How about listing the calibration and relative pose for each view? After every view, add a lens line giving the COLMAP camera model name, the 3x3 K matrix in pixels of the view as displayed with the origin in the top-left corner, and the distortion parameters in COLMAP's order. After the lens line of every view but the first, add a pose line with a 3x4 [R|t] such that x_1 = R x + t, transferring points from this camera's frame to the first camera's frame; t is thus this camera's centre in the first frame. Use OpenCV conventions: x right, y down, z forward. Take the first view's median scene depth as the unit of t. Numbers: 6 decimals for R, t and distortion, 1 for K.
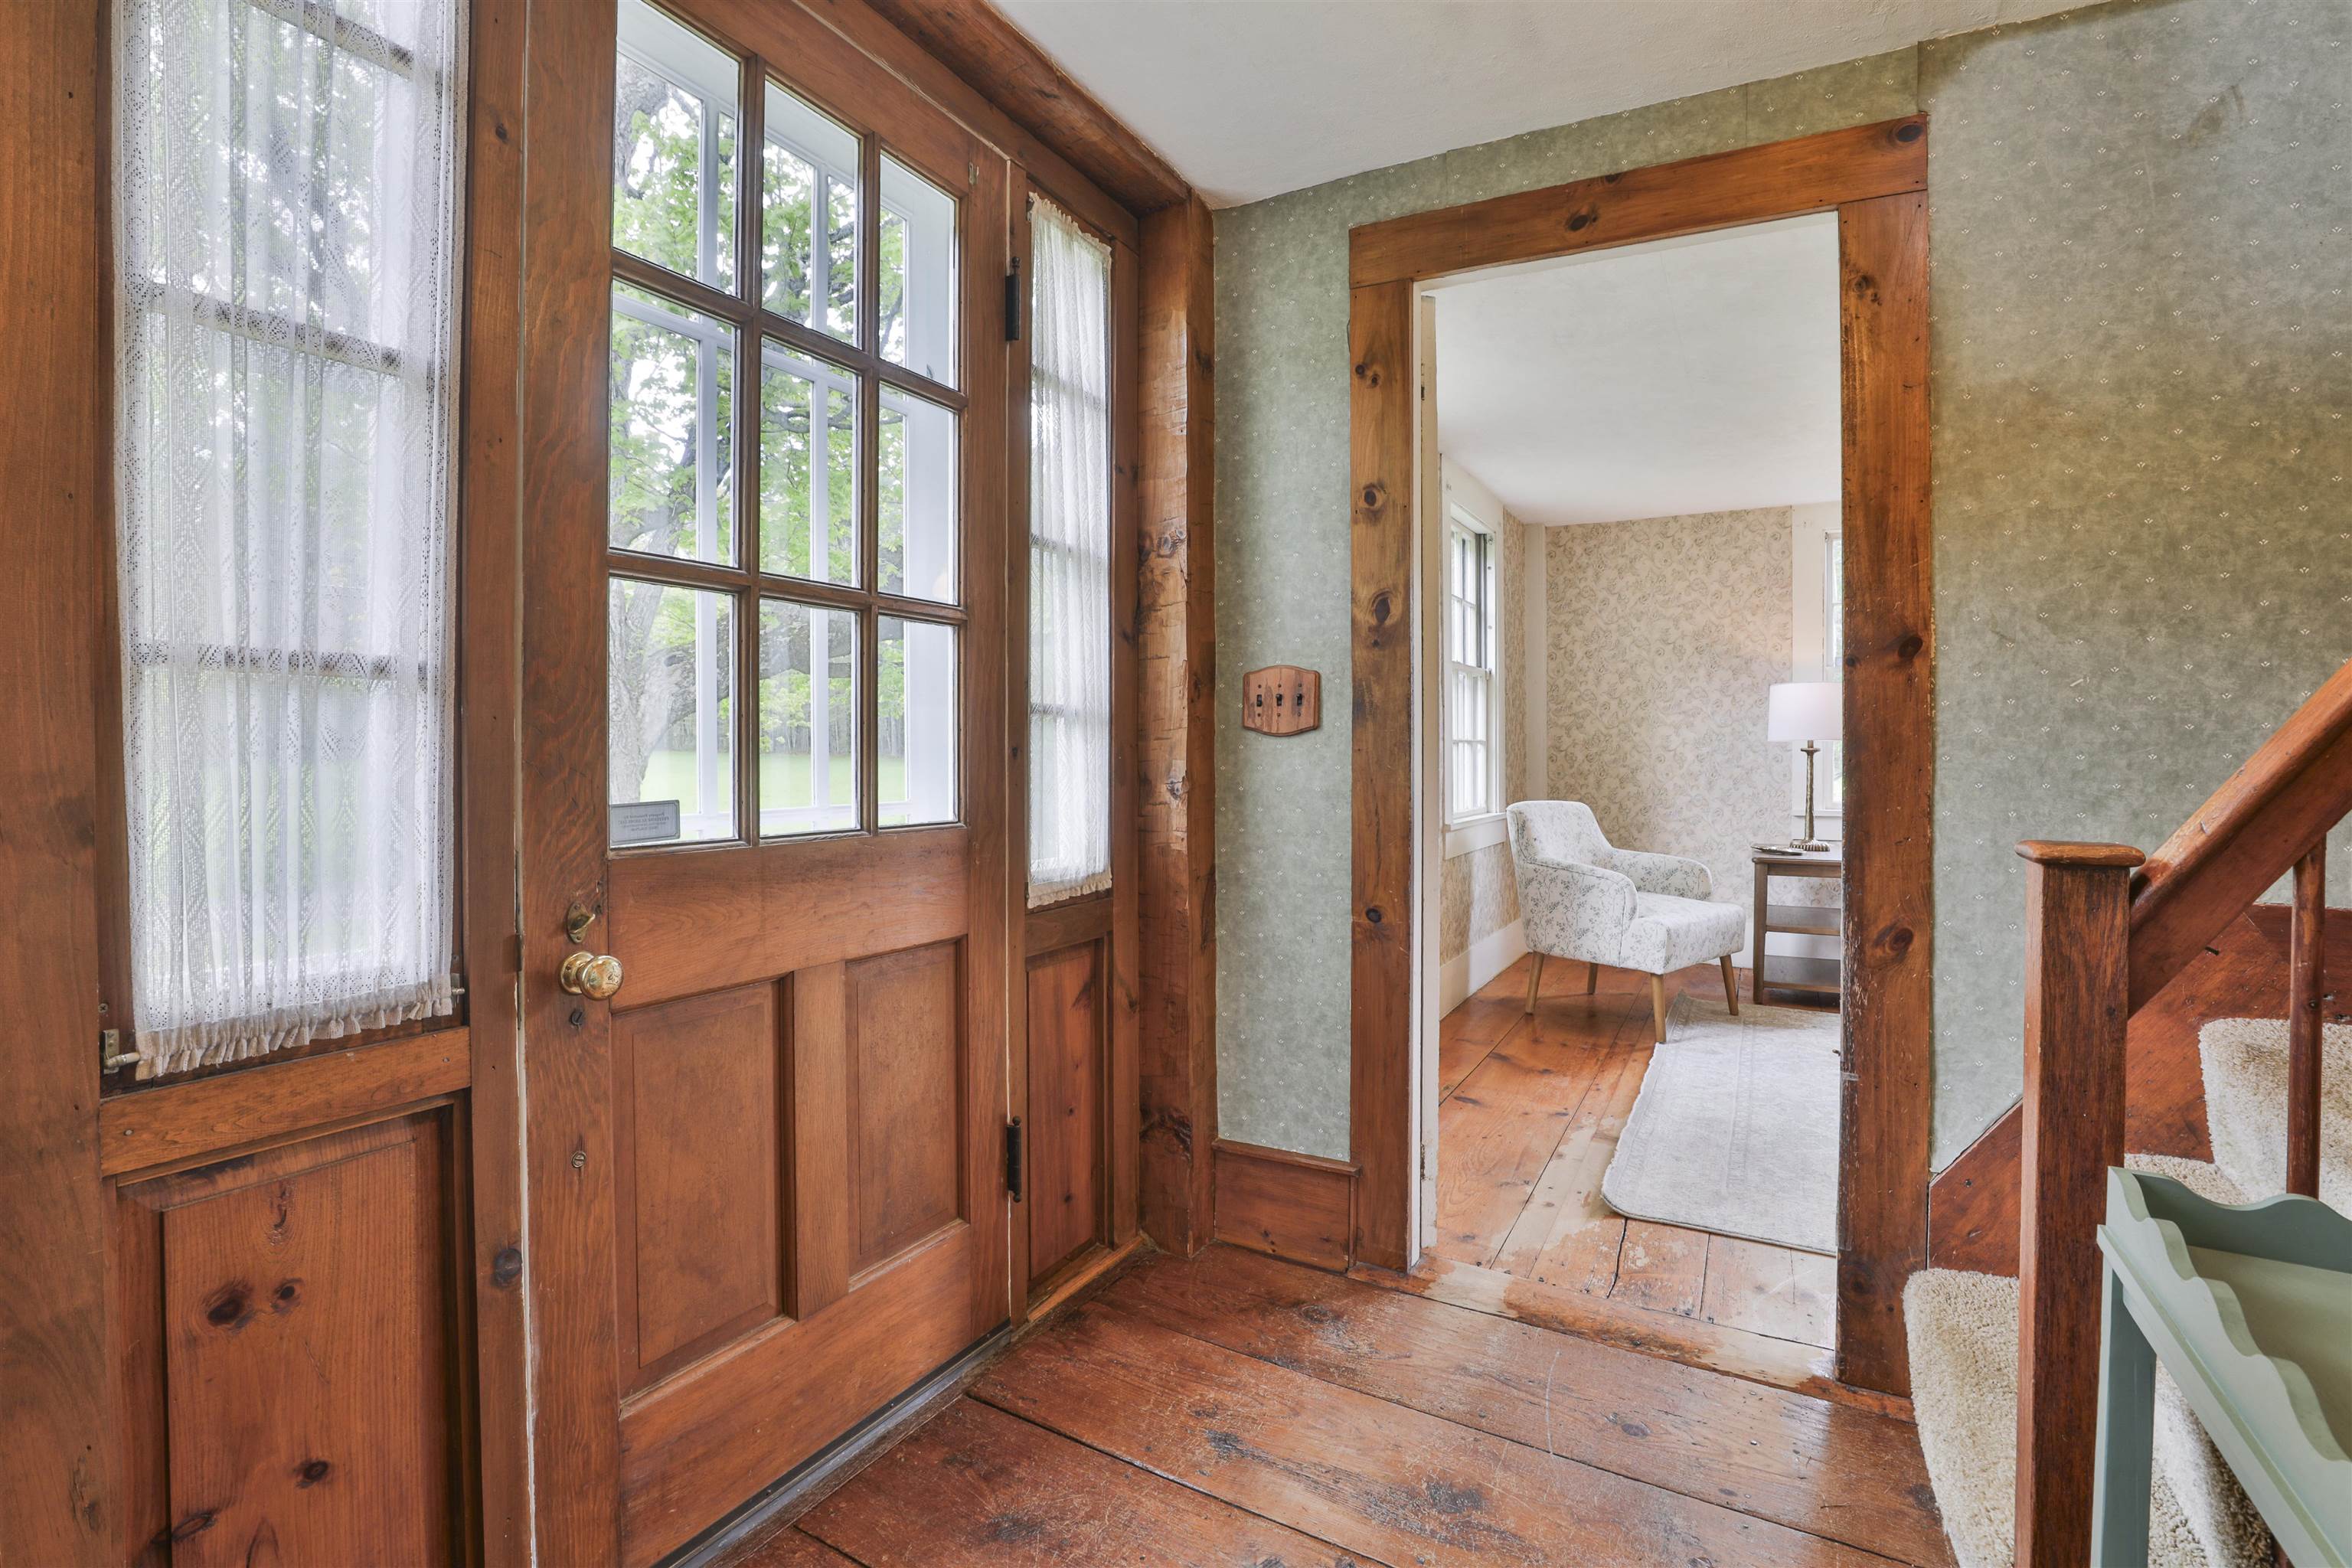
lens RADIAL K [[1087.5, 0, 1193.5], [0, 1087.5, 760.0], [0, 0, 1]] dist [-0.043742, 0.013249]
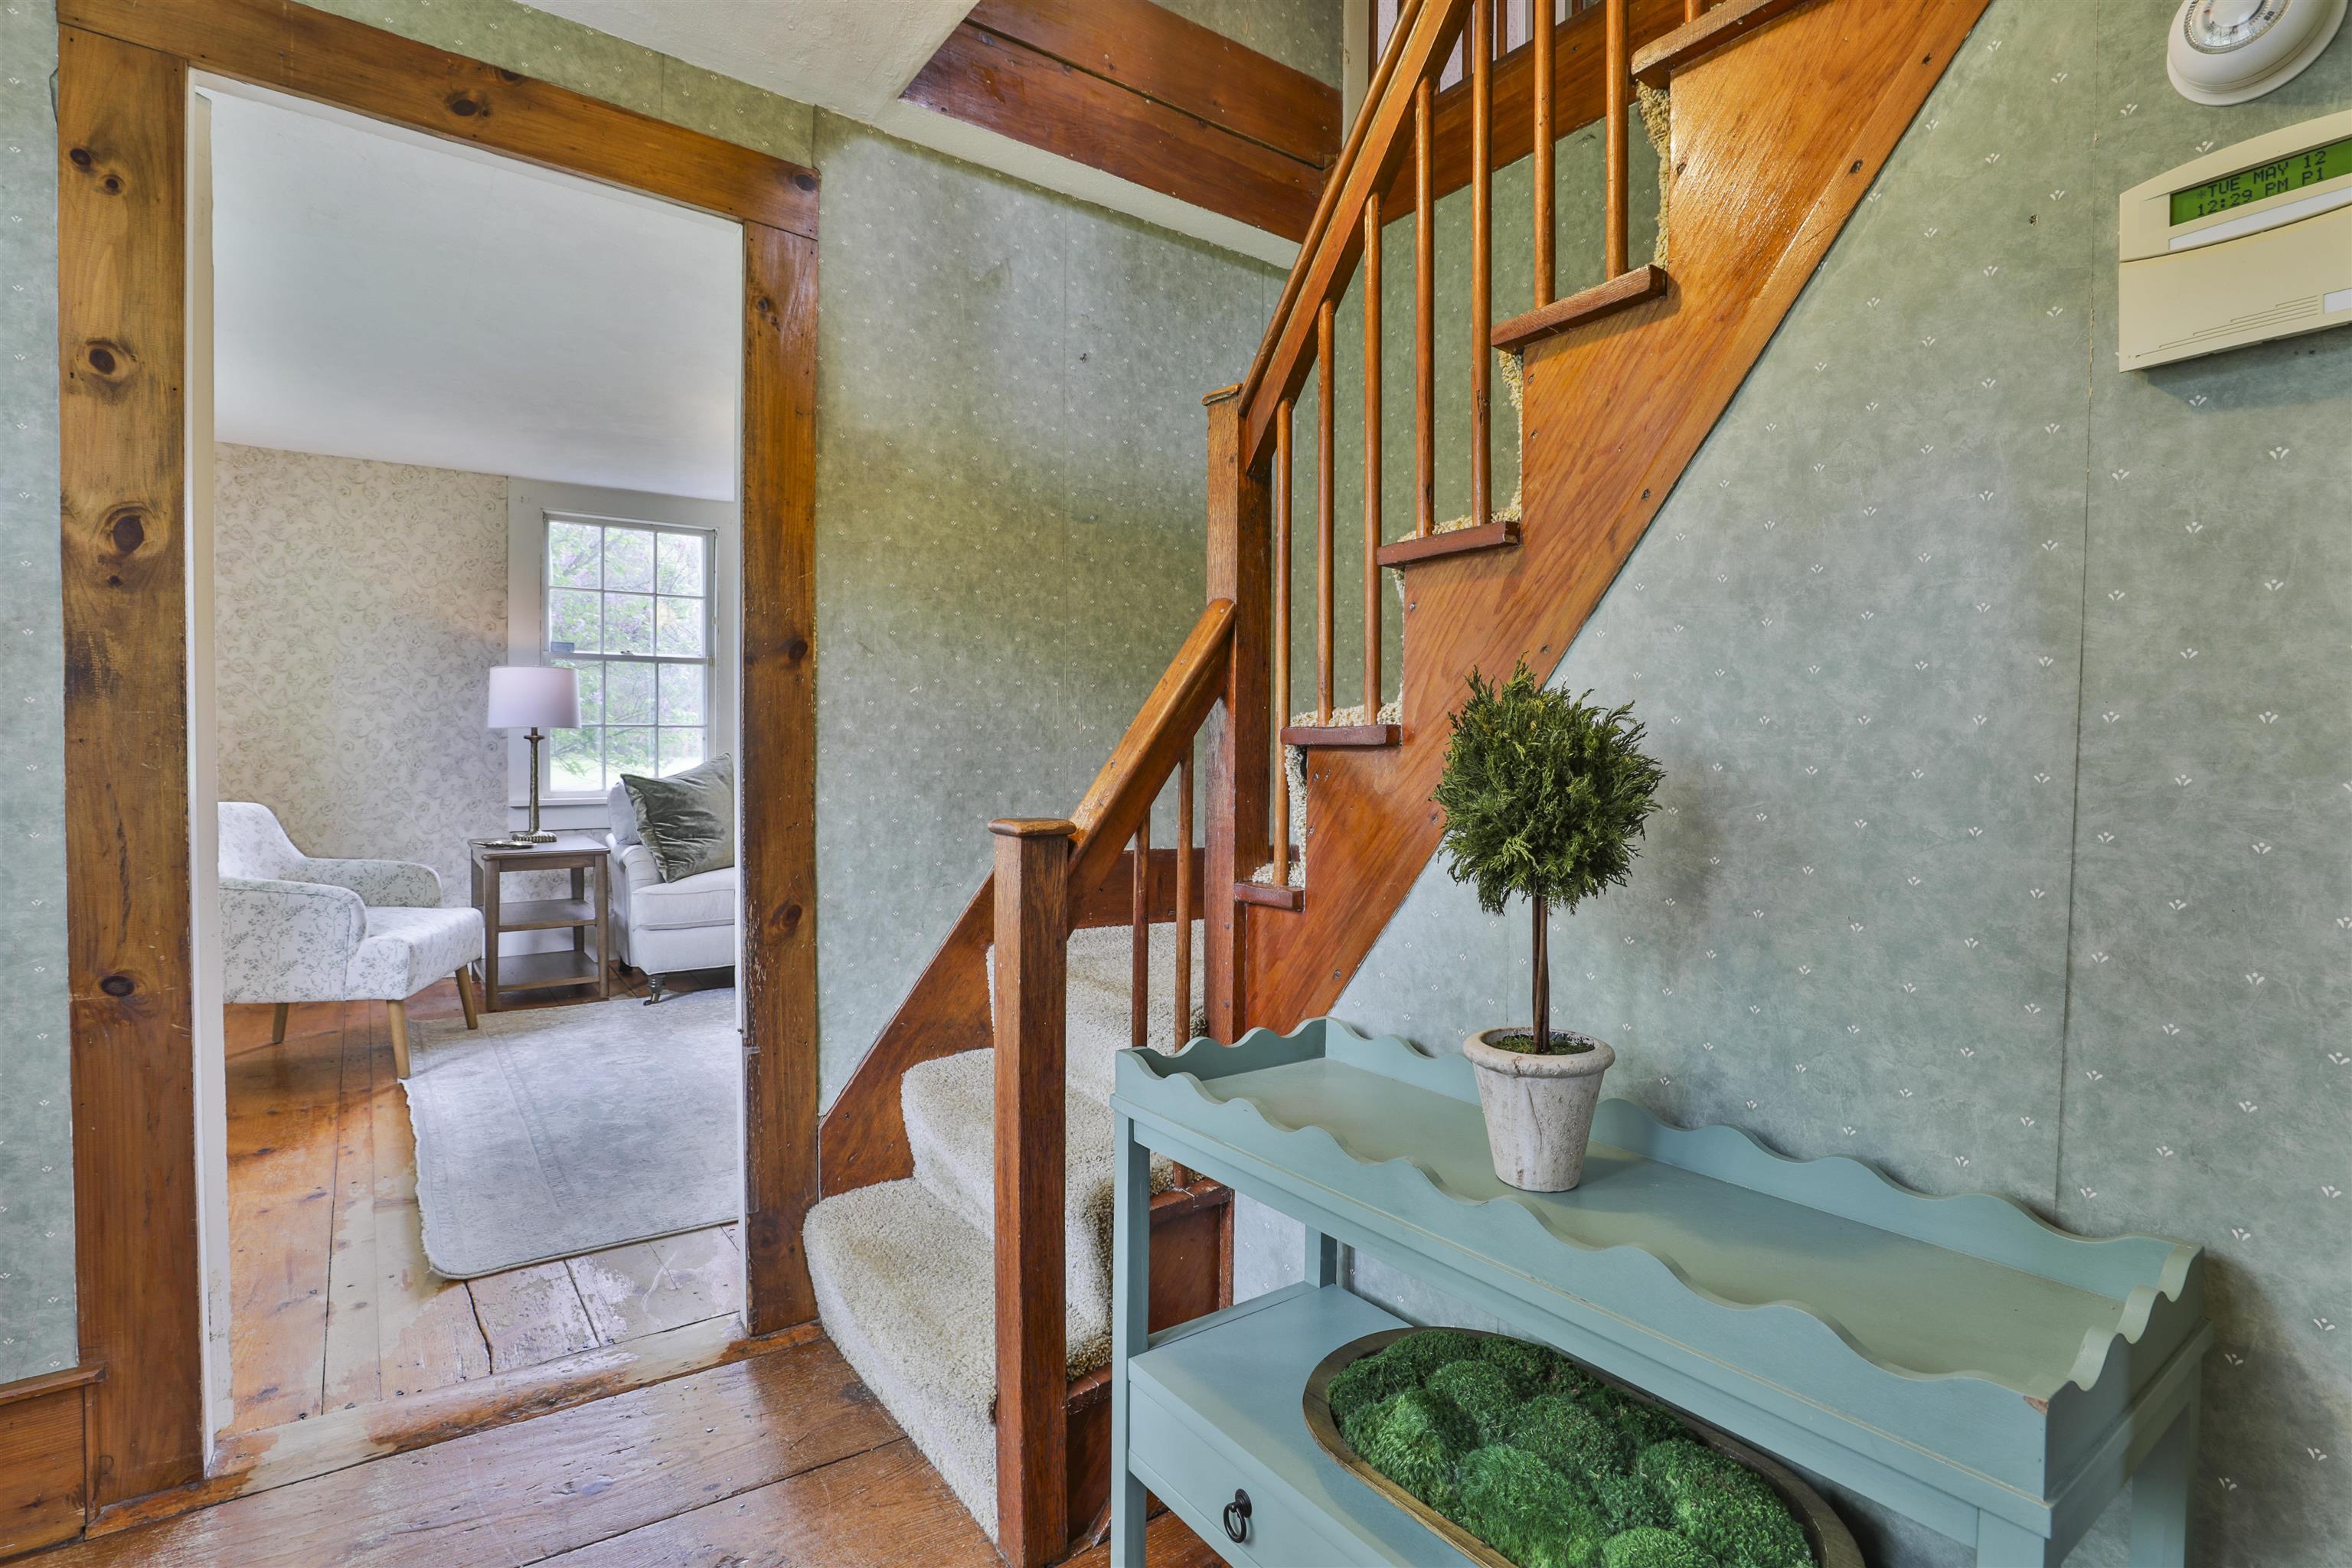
lens RADIAL K [[1128.8, 0, 1178.2], [0, 1128.8, 771.5], [0, 0, 1]] dist [-0.043999, 0.012758]
pose [[0.424520, -0.021594, 0.905161, -0.209099], [-0.000571, 0.999709, 0.024118, -0.008489], [-0.905418, -0.010756, 0.424384, 0.146940]]
